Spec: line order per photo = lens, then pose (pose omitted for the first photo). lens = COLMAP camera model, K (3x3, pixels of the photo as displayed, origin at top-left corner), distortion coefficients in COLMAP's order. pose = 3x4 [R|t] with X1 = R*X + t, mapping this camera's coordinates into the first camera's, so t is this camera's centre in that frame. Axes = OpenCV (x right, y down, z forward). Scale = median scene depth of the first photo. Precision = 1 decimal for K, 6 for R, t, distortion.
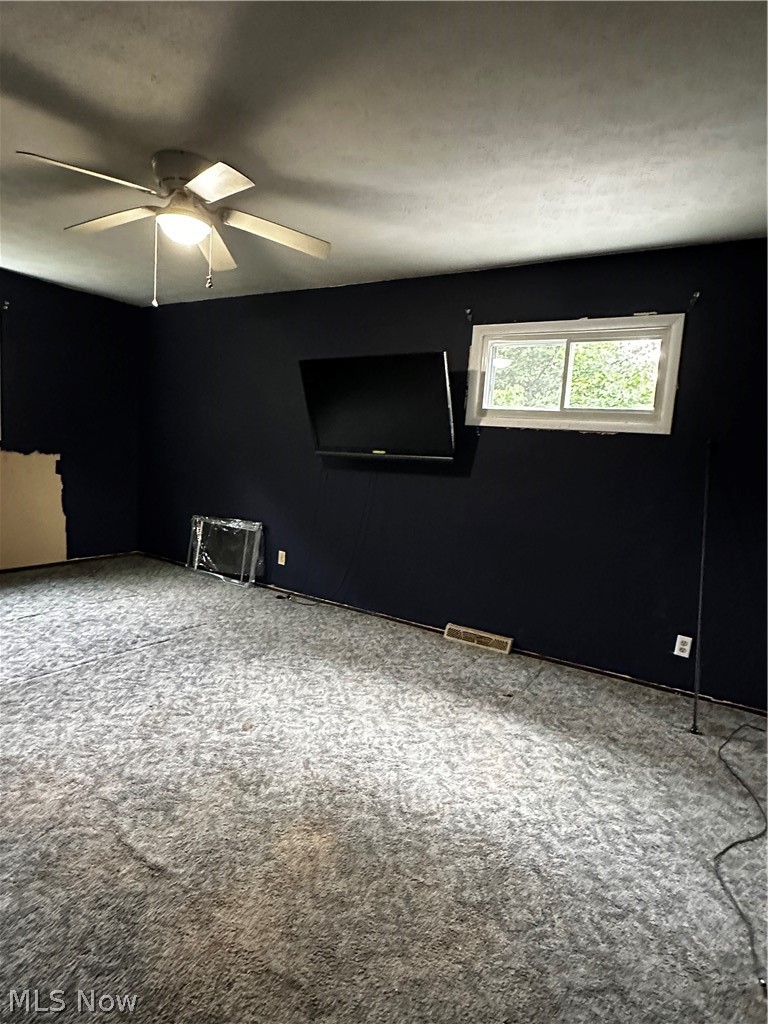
lens RADIAL K [[606.5, 0, 384.0], [0, 606.5, 512.0], [0, 0, 1]] dist [-0.002156, 0.000681]
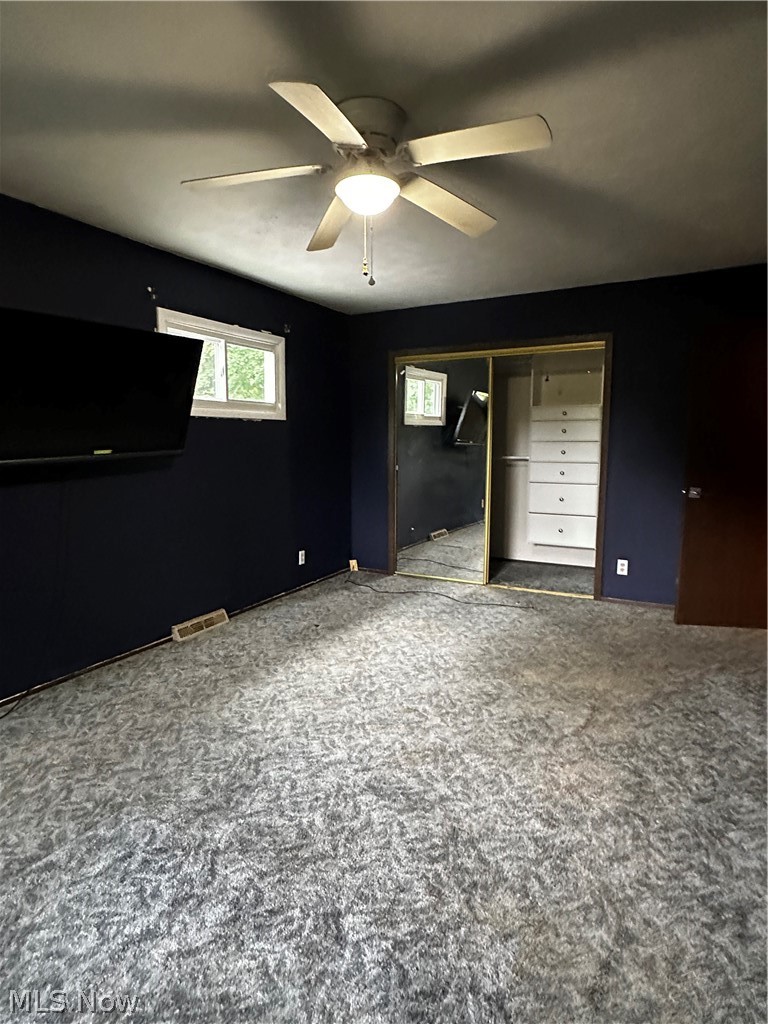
lens RADIAL K [[606.5, 0, 384.0], [0, 606.5, 512.0], [0, 0, 1]] dist [-0.002156, 0.000681]
pose [[-0.129797, -0.184716, 0.974183, -0.996016], [0.104133, 0.974522, 0.198655, -0.172768], [-0.986057, 0.127230, -0.107255, 0.922958]]
